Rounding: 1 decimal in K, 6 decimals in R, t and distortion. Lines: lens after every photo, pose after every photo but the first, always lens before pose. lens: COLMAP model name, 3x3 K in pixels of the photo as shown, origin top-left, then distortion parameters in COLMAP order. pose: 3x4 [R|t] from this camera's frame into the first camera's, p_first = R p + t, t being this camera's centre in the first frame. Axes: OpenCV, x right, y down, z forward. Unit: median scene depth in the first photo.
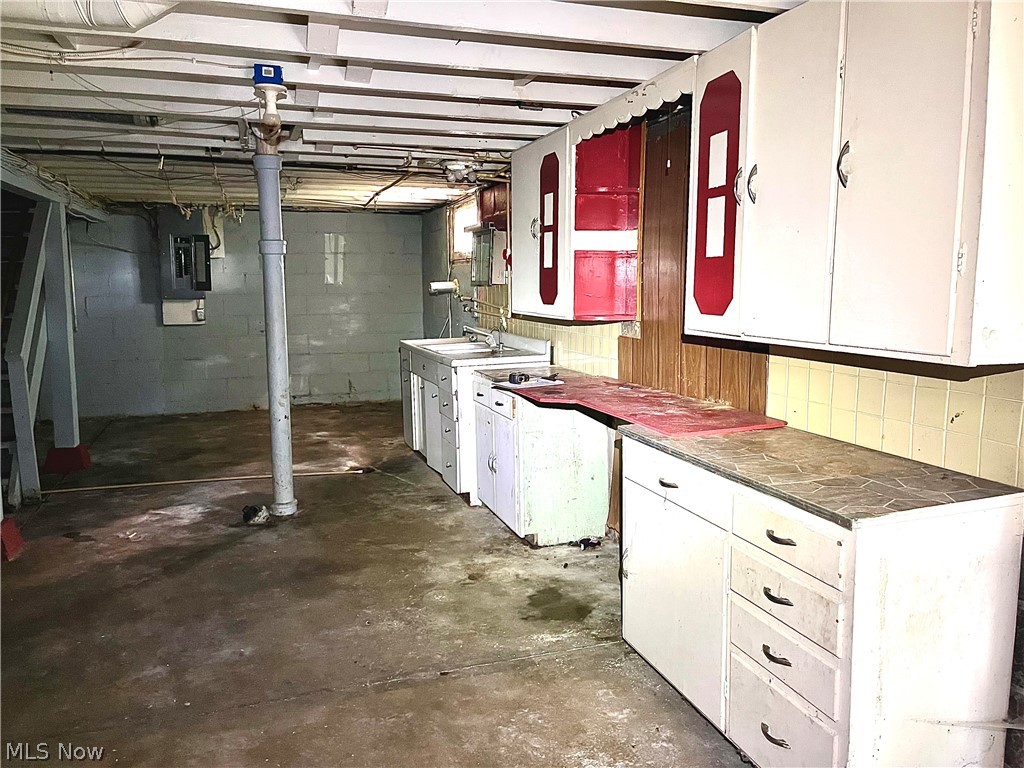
lens RADIAL K [[774.7, 0, 519.3], [0, 774.7, 376.1], [0, 0, 1]] dist [0.048511, -0.060298]
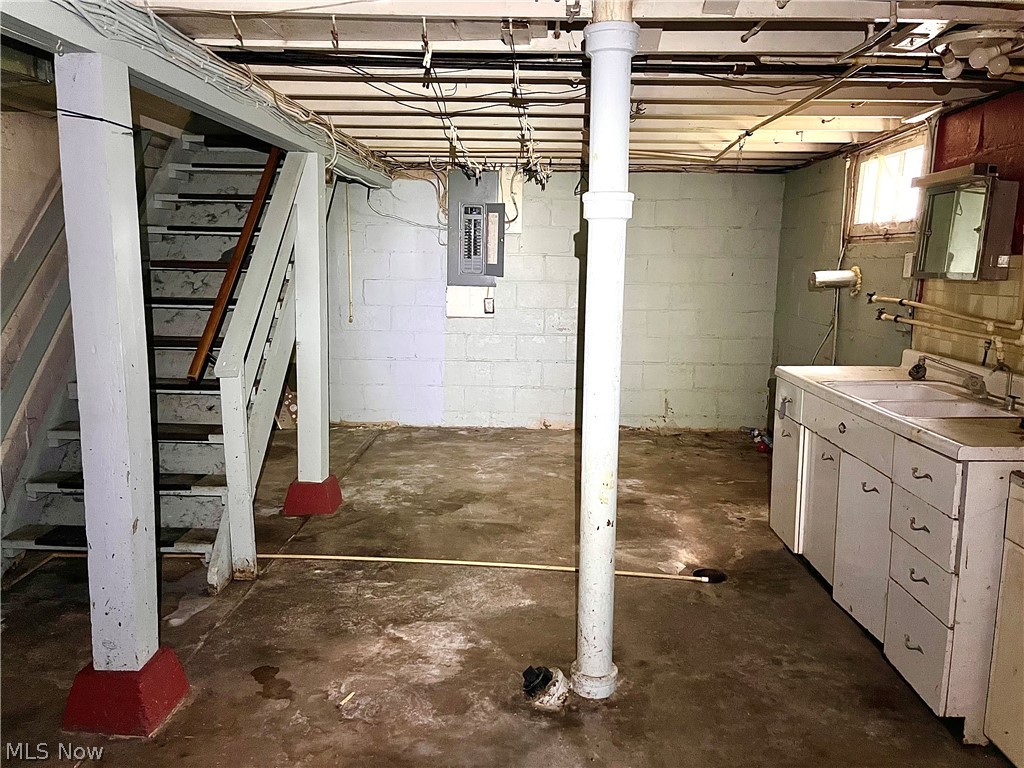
lens RADIAL K [[774.7, 0, 516.6], [0, 774.7, 383.7], [0, 0, 1]] dist [0.048511, -0.060298]
pose [[0.934521, 0.074458, -0.348032, -0.147412], [-0.062624, 0.997016, 0.045145, -0.053092], [0.350354, -0.020394, 0.936395, 0.389502]]
